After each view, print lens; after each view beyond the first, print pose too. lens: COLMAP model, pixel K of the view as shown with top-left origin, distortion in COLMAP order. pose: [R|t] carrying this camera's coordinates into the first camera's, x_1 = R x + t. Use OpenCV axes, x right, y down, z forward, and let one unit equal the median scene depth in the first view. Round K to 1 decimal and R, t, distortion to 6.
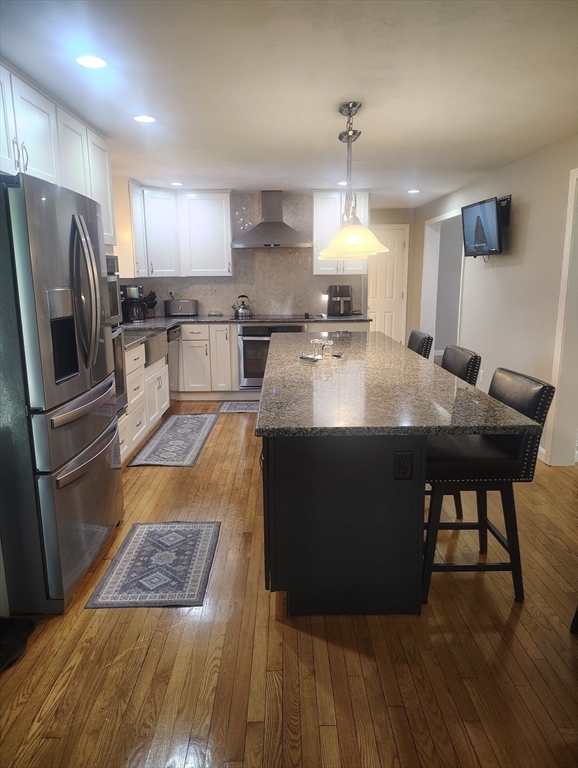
lens RADIAL K [[529.6, 0, 288.6], [0, 529.6, 382.2], [0, 0, 1]] dist [0.037855, -0.028385]
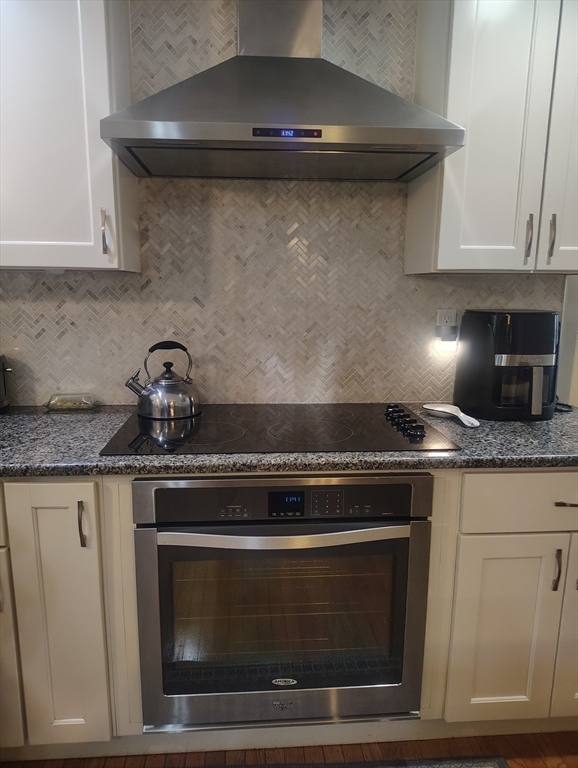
lens RADIAL K [[529.6, 0, 287.7], [0, 529.6, 387.1], [0, 0, 1]] dist [0.037855, -0.028385]
pose [[0.996743, 0.000309, 0.080648, -0.046176], [0.001591, 0.999723, -0.023495, -0.133428], [-0.080633, 0.023546, 0.996466, 0.718314]]
